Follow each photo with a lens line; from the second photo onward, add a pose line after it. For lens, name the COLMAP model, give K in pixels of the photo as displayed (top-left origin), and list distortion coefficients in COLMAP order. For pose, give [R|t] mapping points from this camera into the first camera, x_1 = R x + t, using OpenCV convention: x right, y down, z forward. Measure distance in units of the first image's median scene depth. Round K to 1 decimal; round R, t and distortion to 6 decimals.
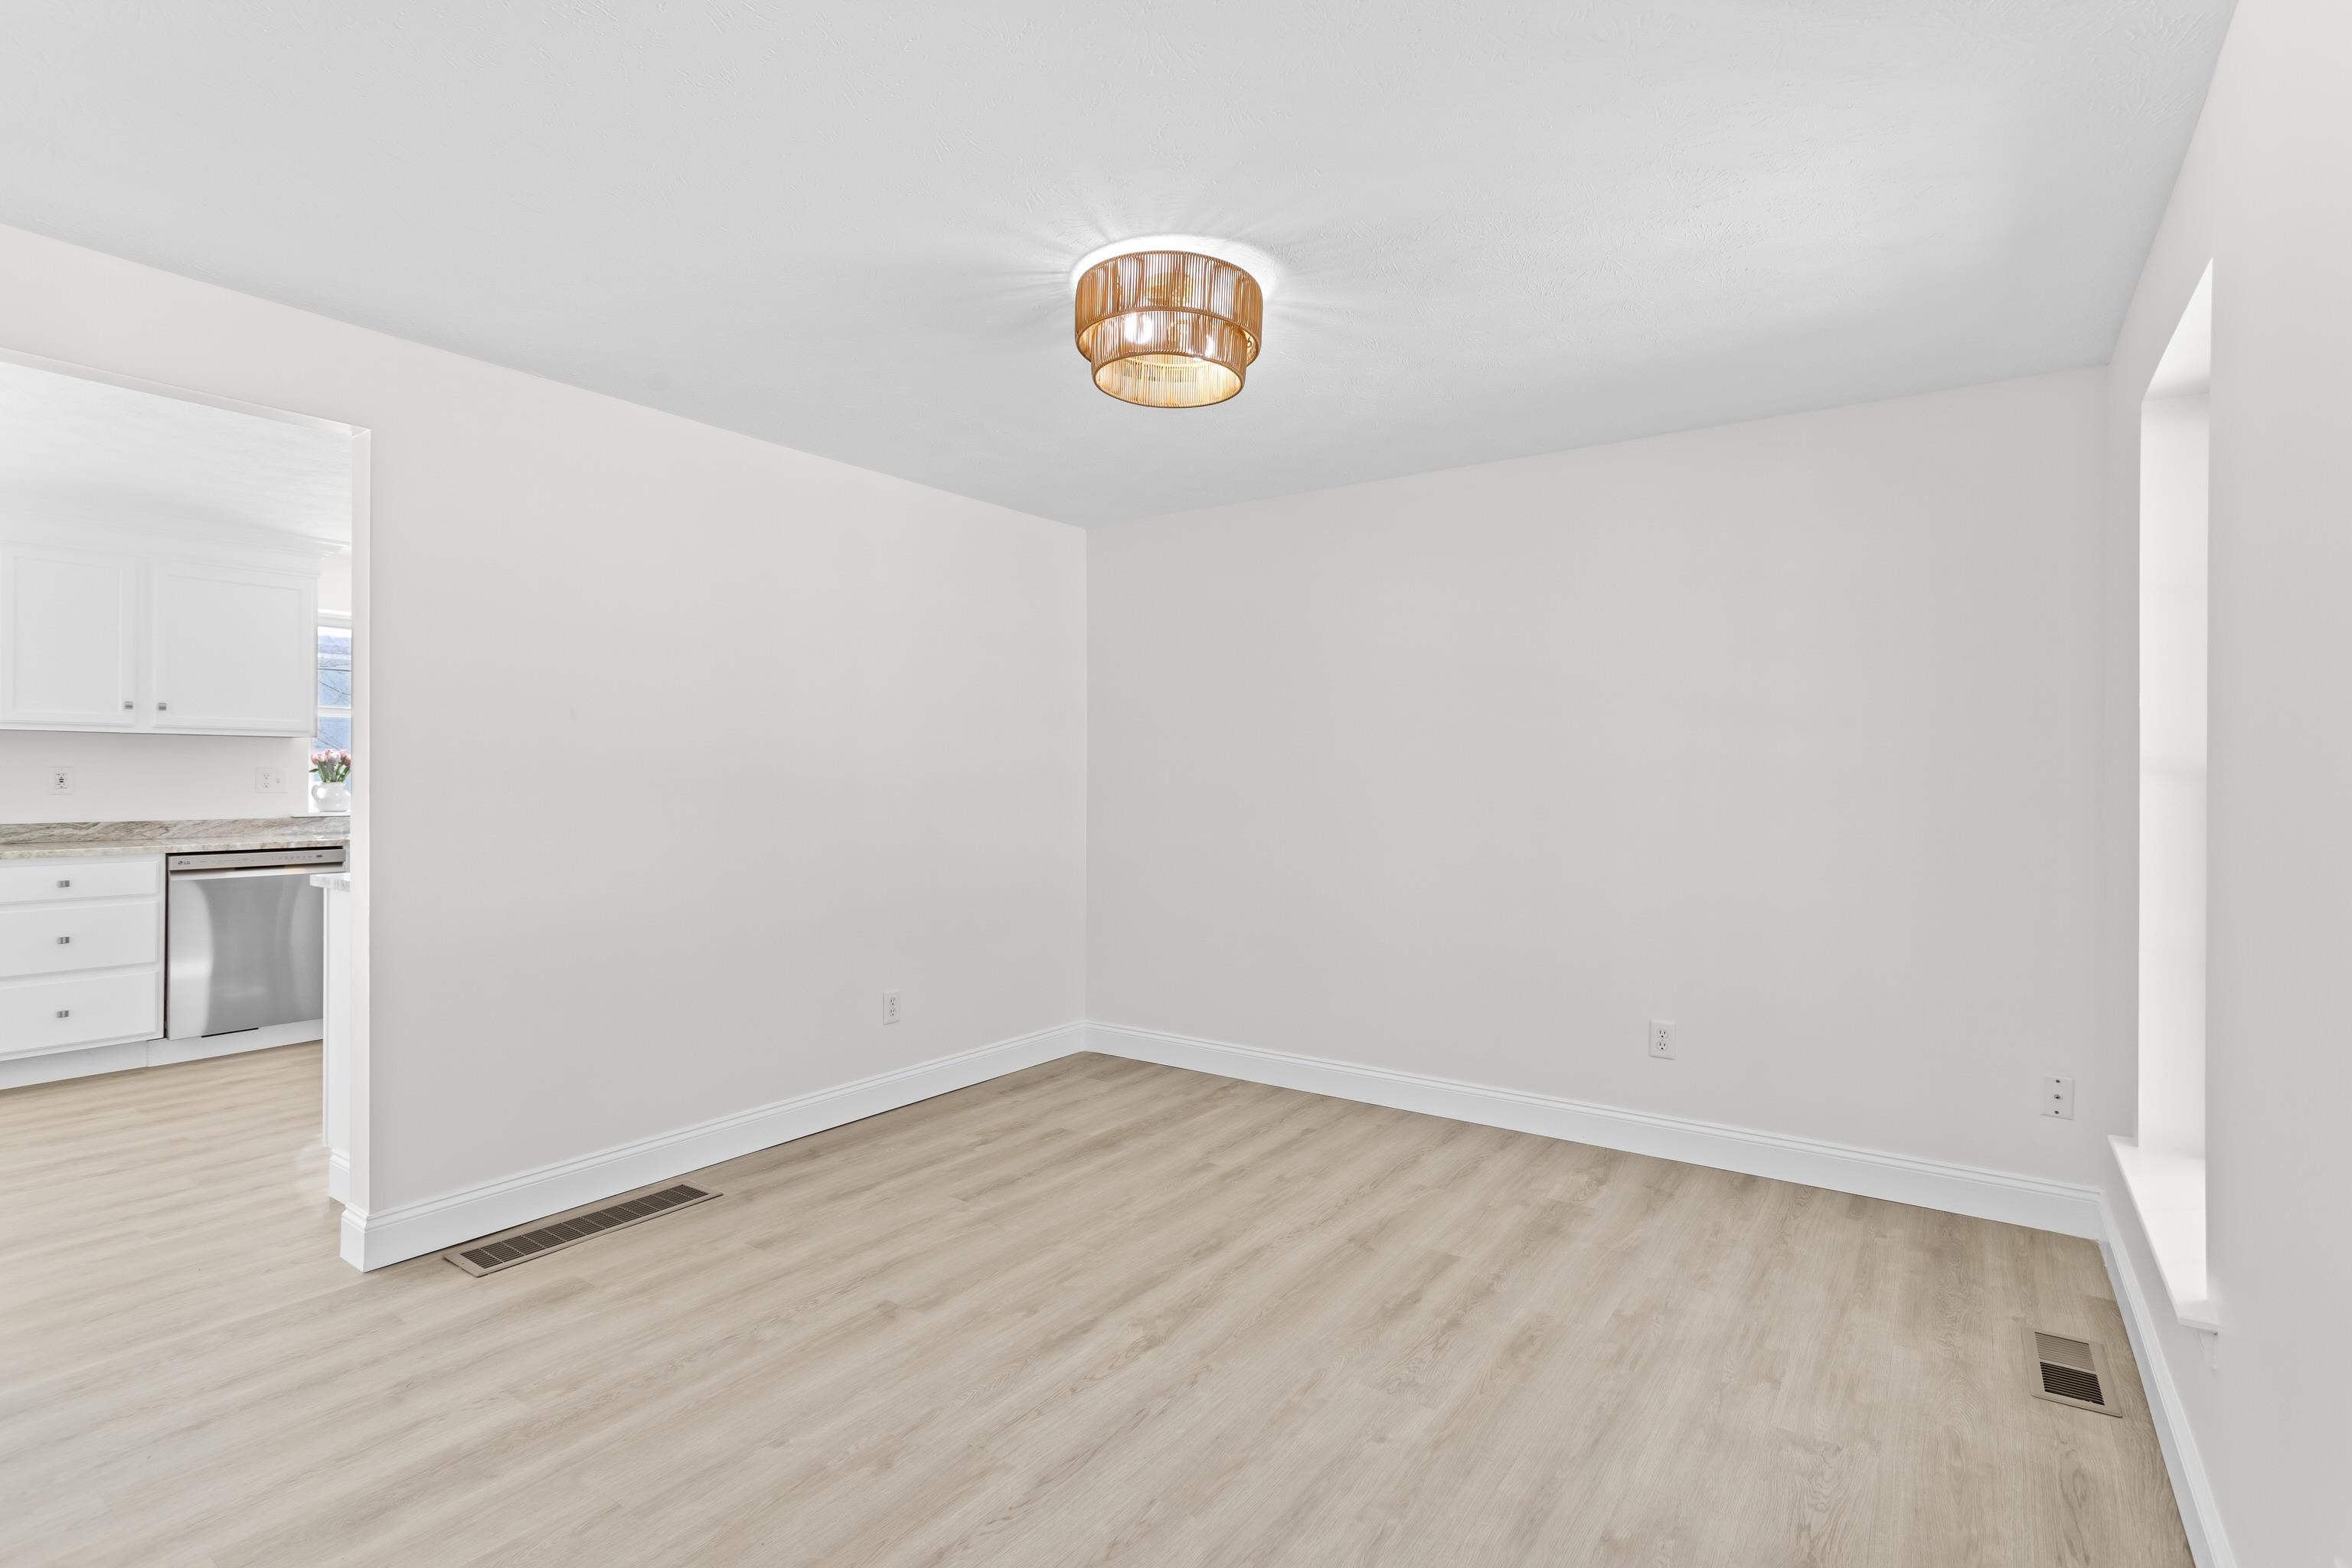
lens RADIAL K [[1111.7, 0, 1194.8], [0, 1111.7, 765.0], [0, 0, 1]] dist [-0.002328, 0.001777]
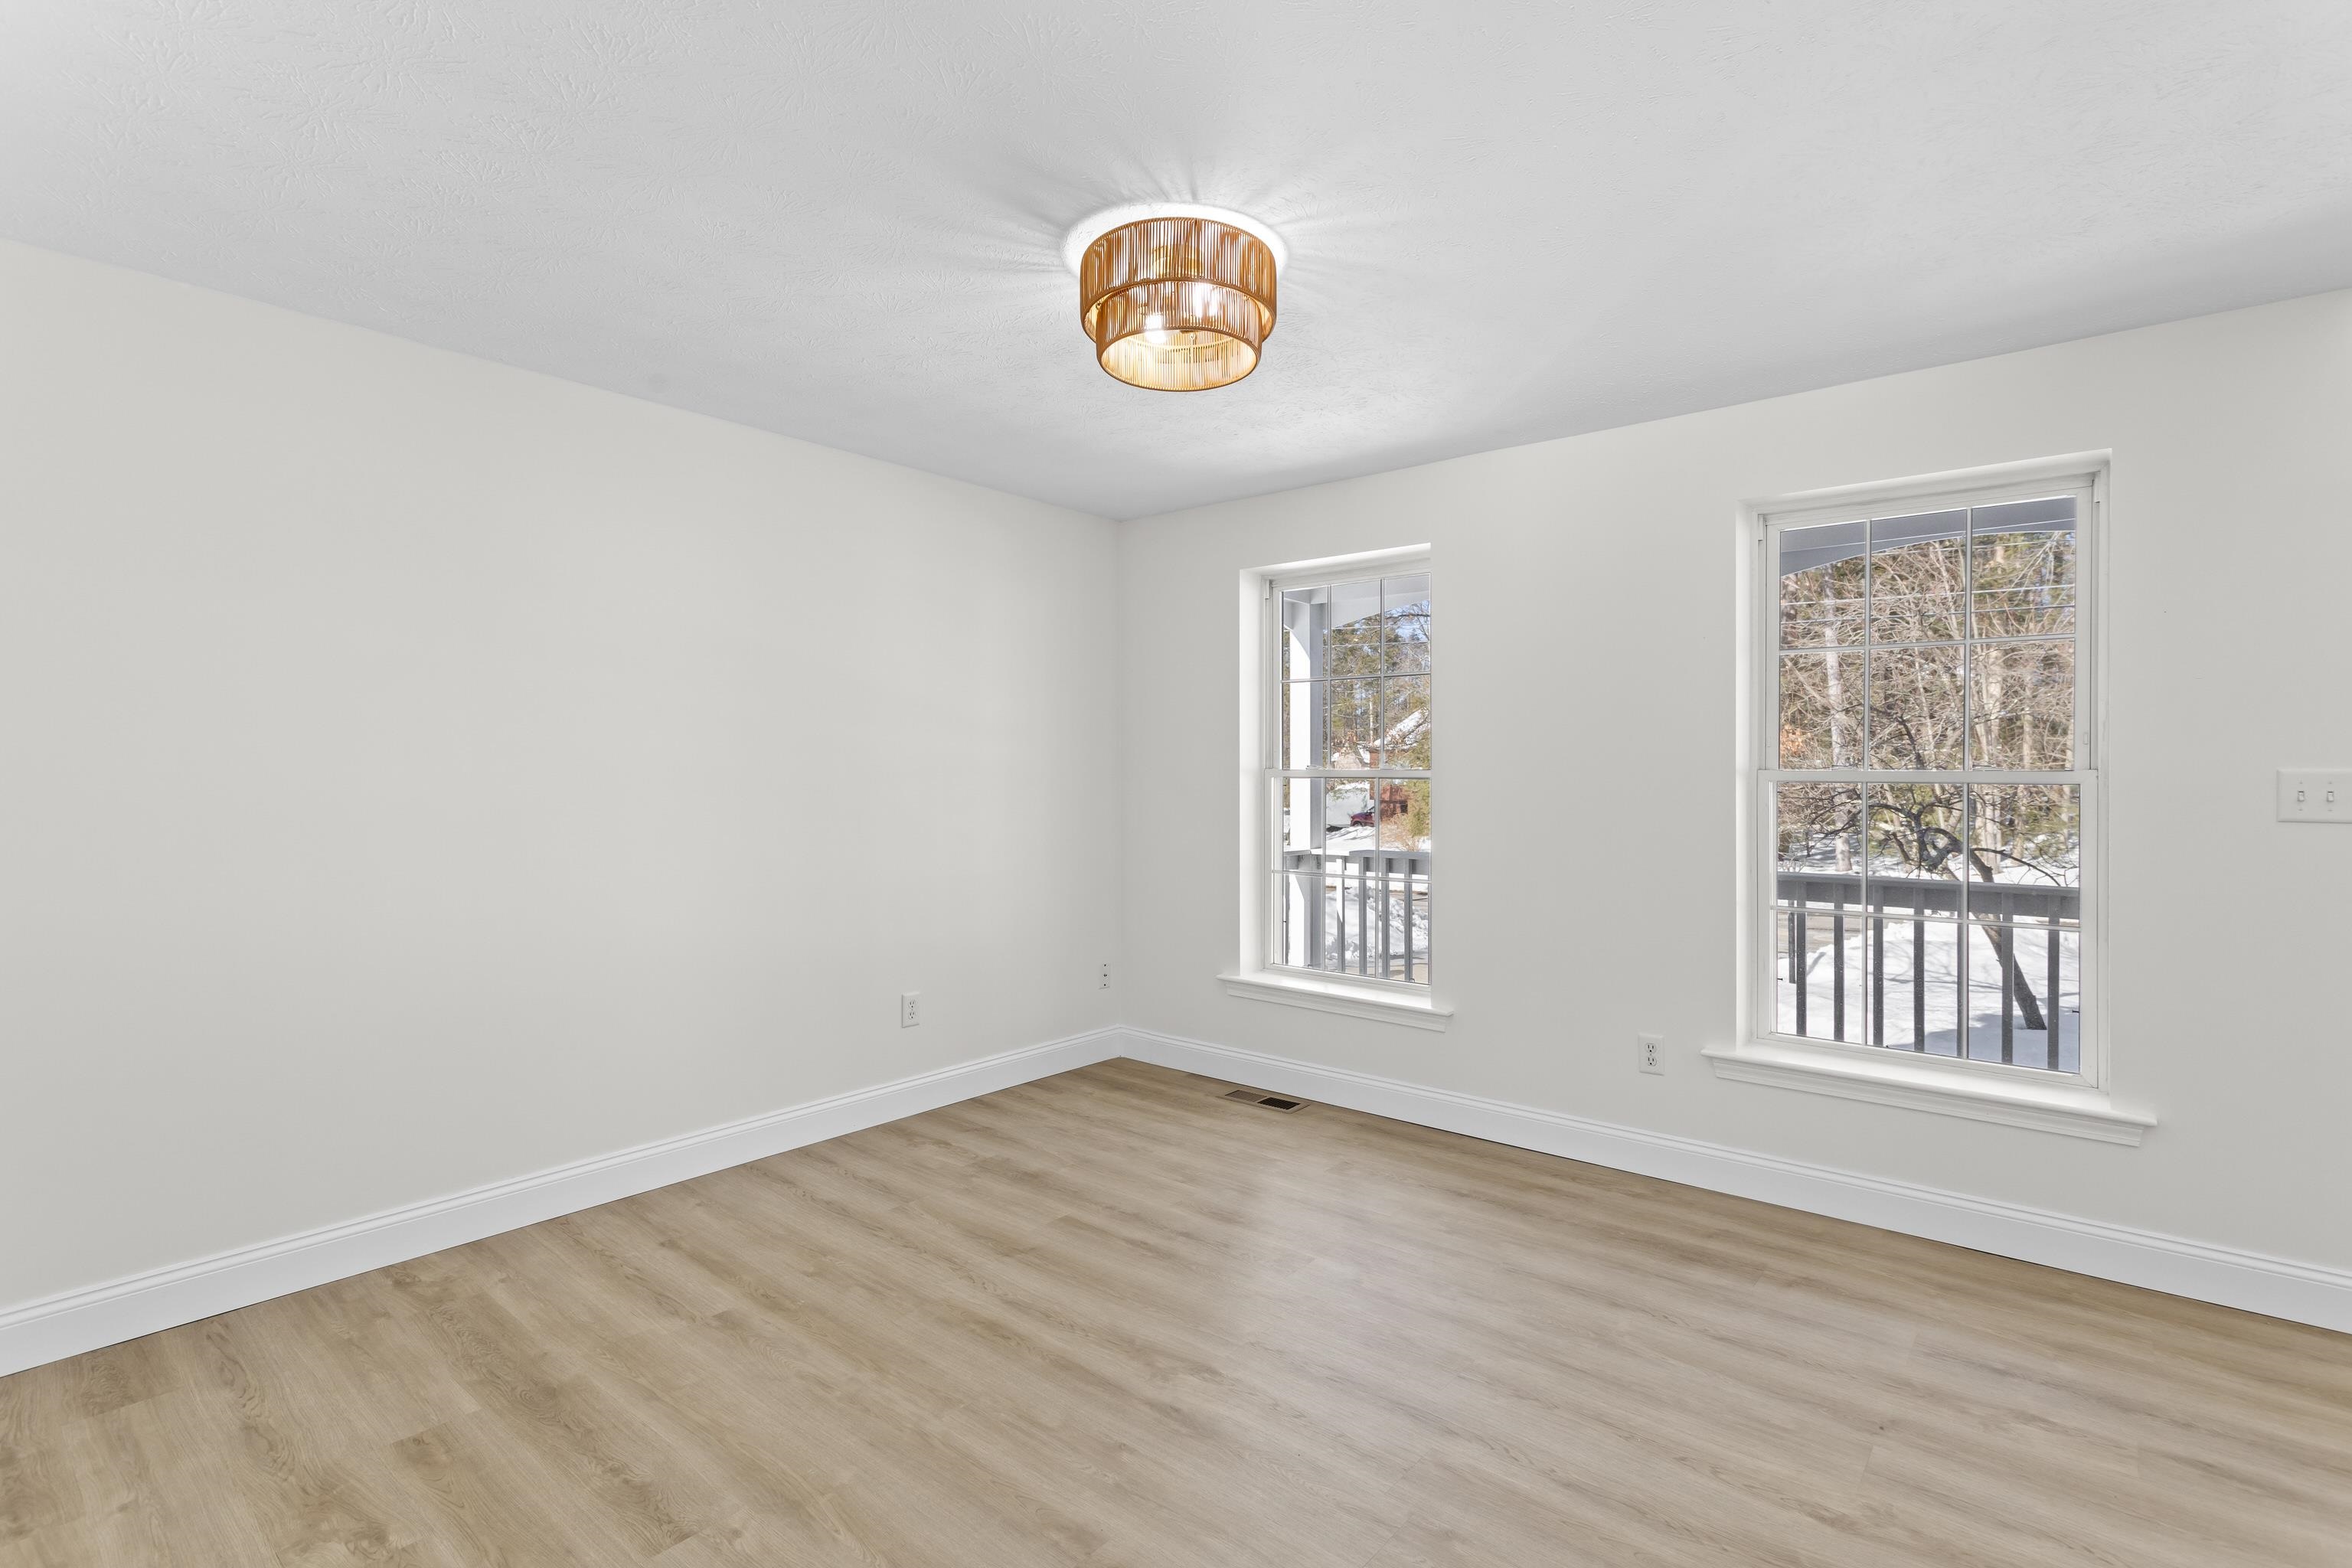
lens RADIAL K [[1111.7, 0, 1178.9], [0, 1111.7, 767.2], [0, 0, 1]] dist [-0.002328, 0.001777]
pose [[0.088007, 0.002464, 0.996117, -0.720767], [-0.009375, 0.999955, -0.001645, 0.003311], [-0.996076, -0.009194, 0.088026, 0.685665]]
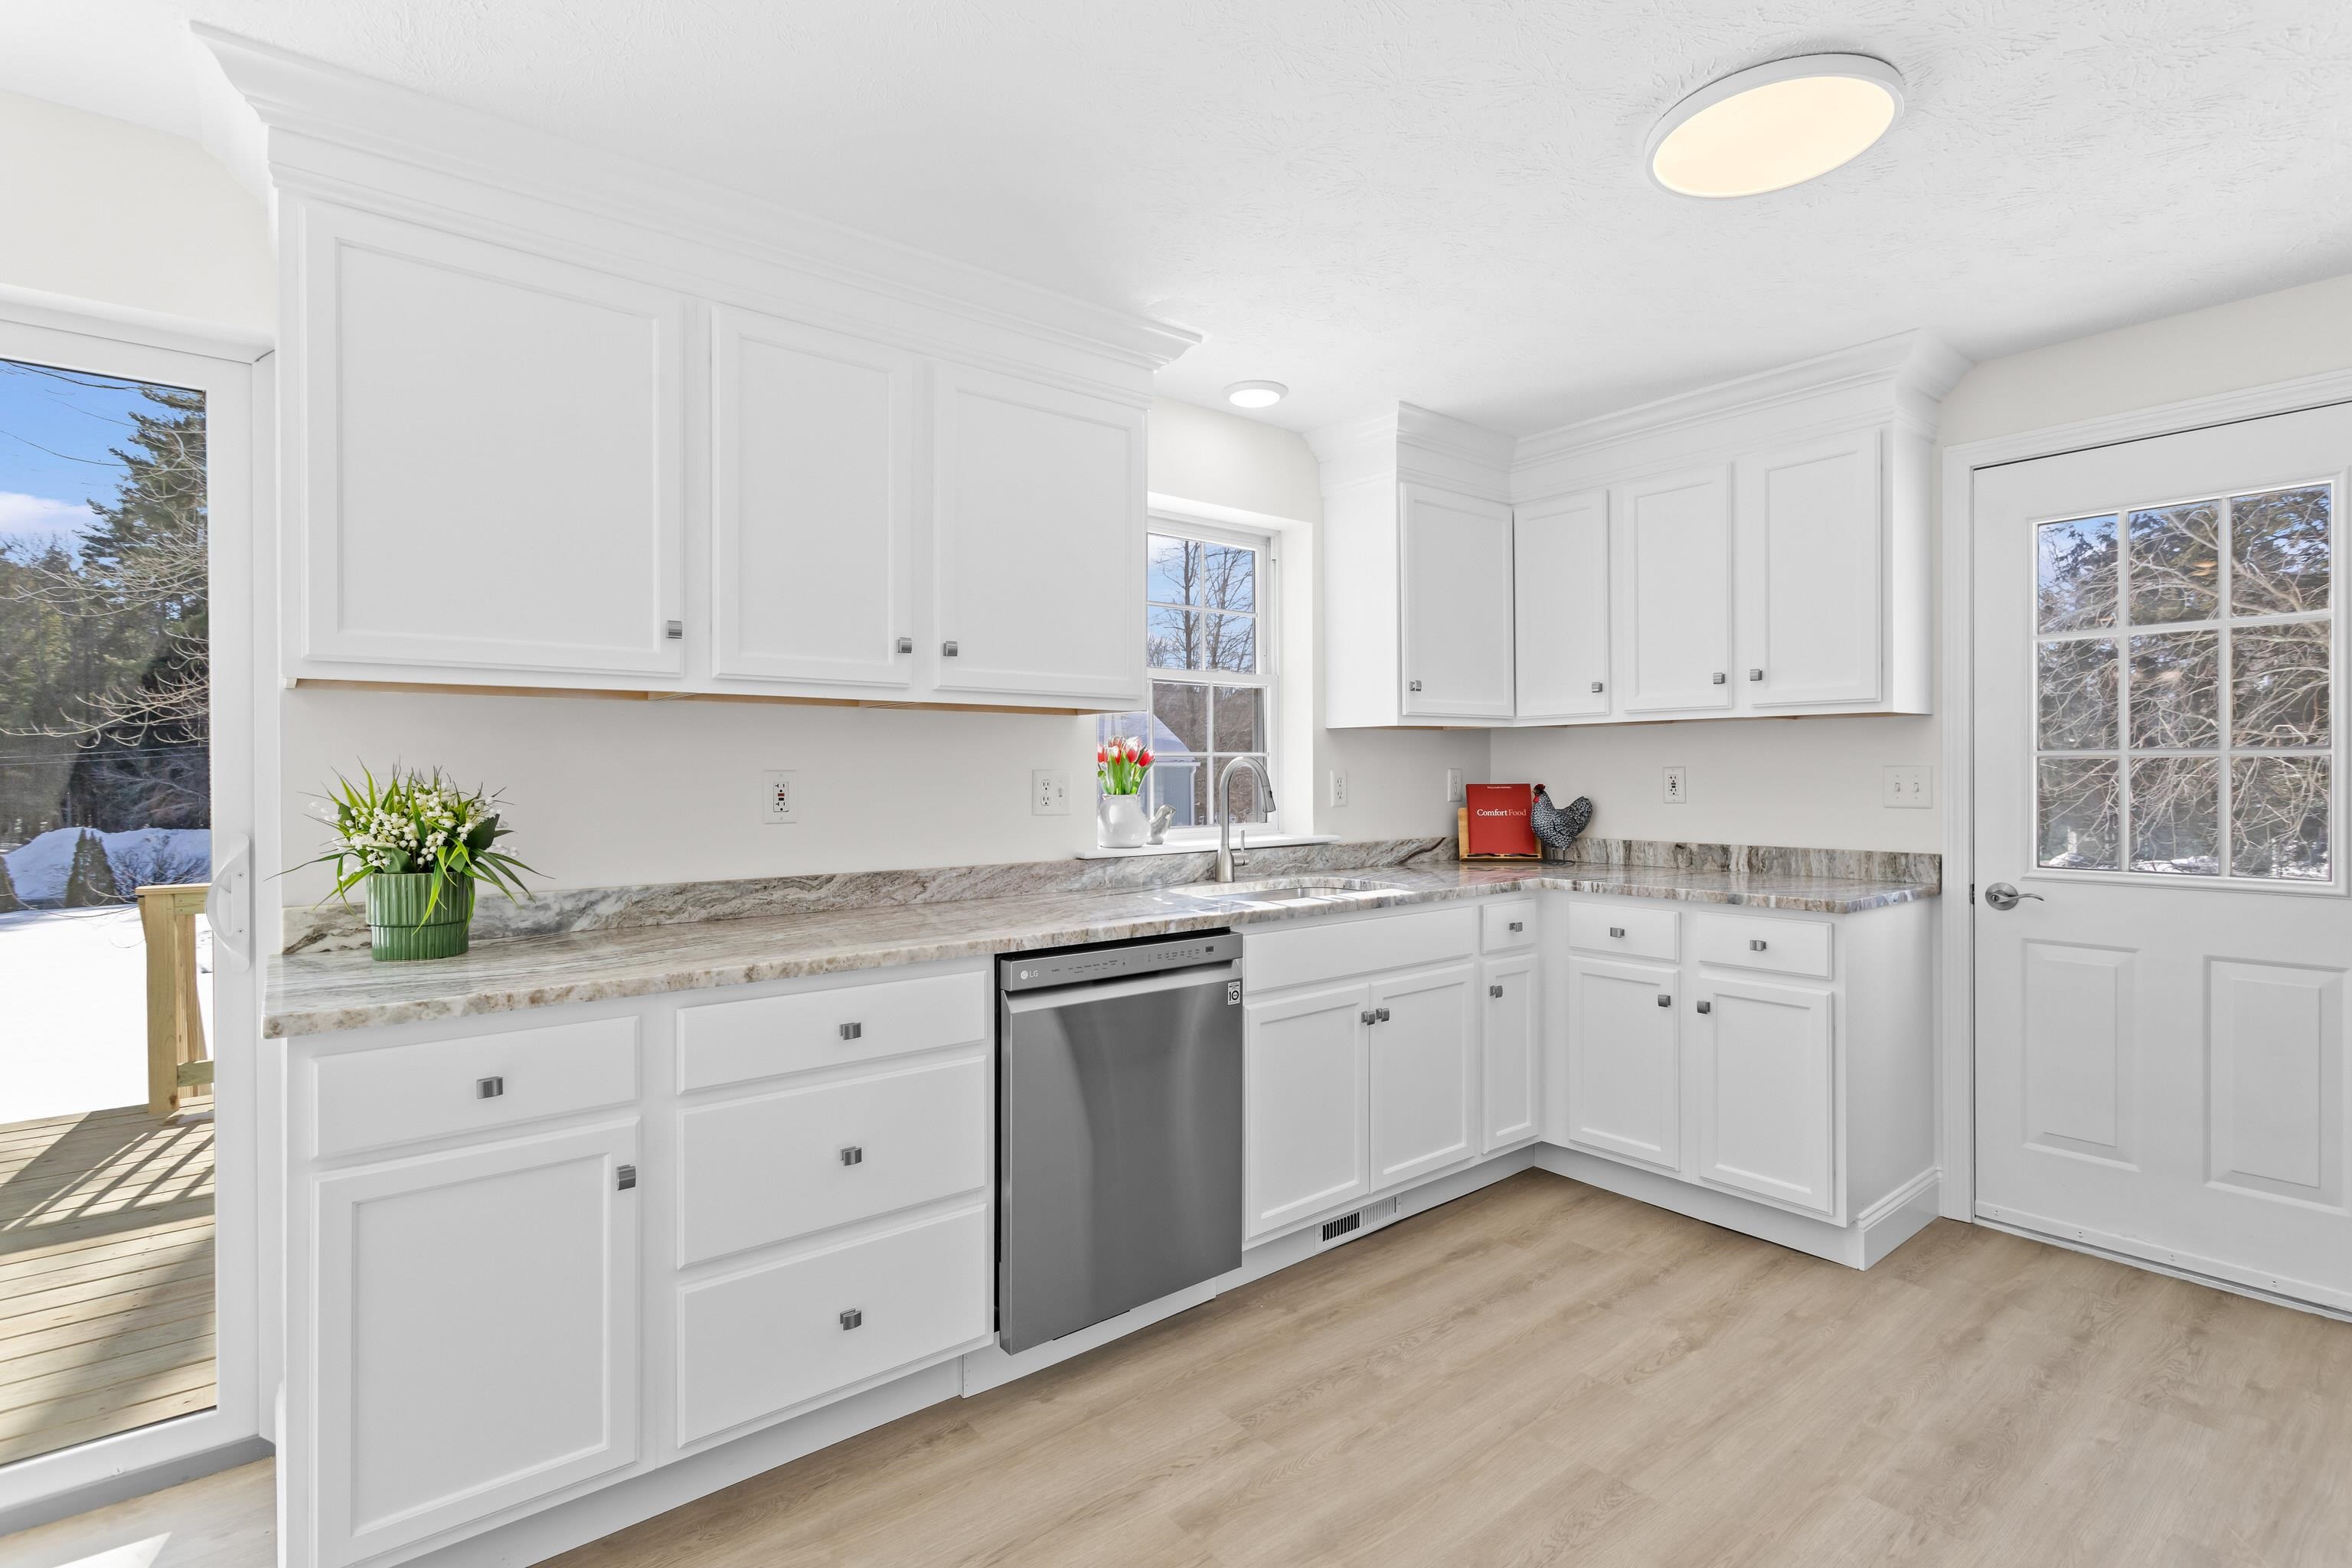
lens RADIAL K [[1111.7, 0, 1175.3], [0, 1111.7, 777.1], [0, 0, 1]] dist [-0.002328, 0.001777]
pose [[0.957658, -0.003697, -0.287886, -0.986833], [0.005985, 0.999957, 0.007068, 0.003471], [0.287847, -0.008492, 0.957639, 0.787487]]
